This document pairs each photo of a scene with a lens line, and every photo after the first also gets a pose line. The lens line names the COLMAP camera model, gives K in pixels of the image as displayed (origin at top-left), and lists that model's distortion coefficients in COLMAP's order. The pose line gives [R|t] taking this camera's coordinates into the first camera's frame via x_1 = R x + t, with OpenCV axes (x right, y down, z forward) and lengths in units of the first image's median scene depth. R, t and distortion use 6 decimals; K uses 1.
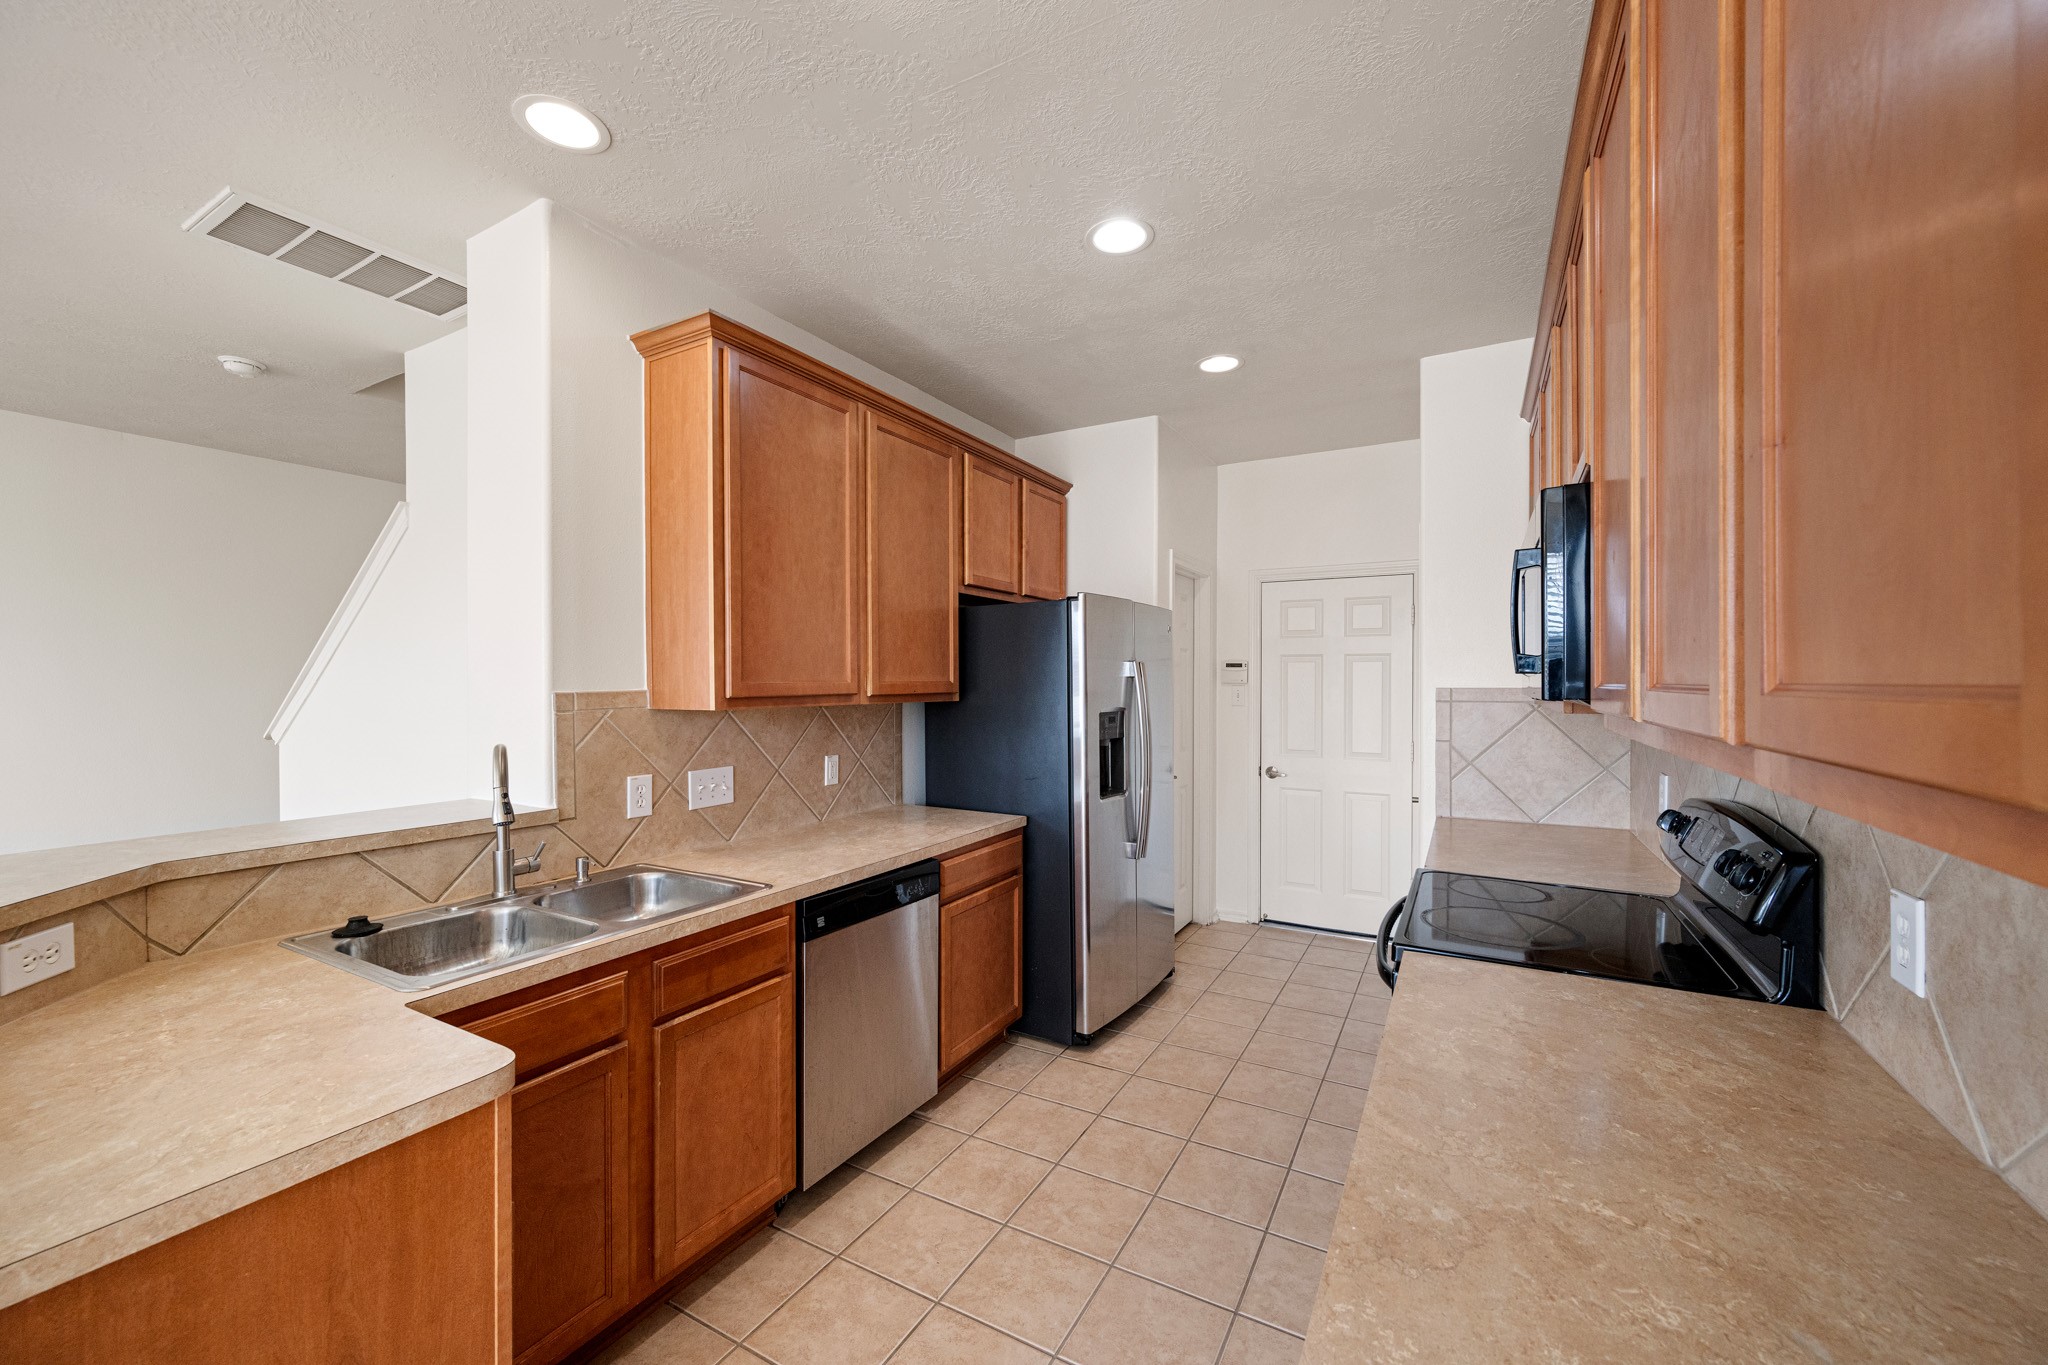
lens RADIAL K [[800.1, 0, 1025.6], [0, 800.1, 685.7], [0, 0, 1]] dist [-0.000286, 0.000128]
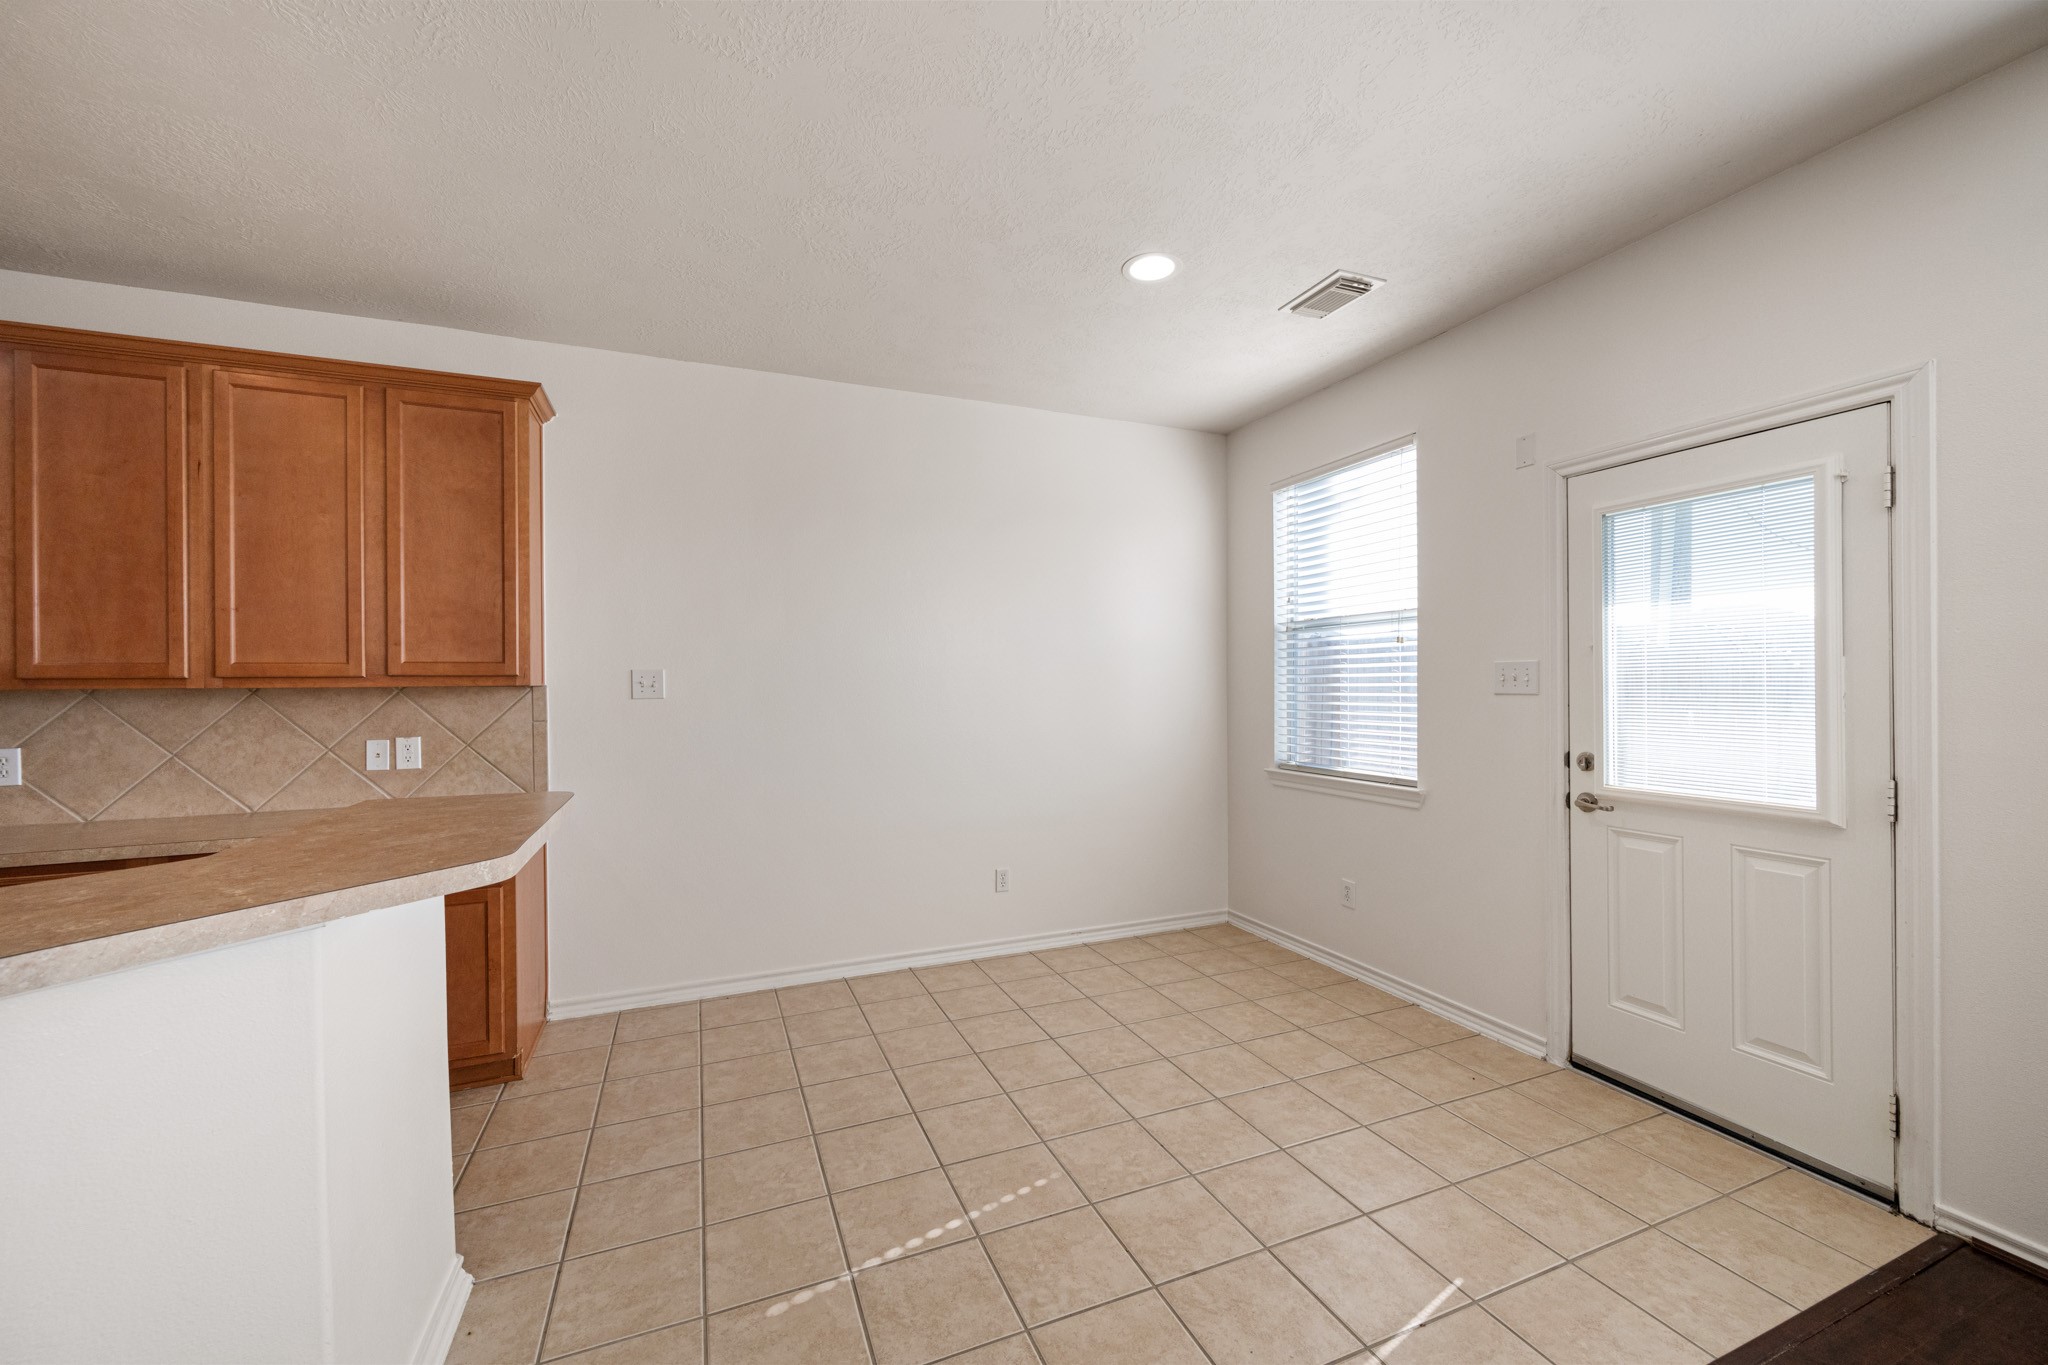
lens RADIAL K [[800.1, 0, 1025.6], [0, 800.1, 685.7], [0, 0, 1]] dist [-0.000286, 0.000128]
pose [[-0.785167, 0.005647, 0.619258, -1.295229], [0.012055, 0.999908, 0.006165, 0.038124], [-0.619167, 0.012306, -0.785163, 0.429512]]
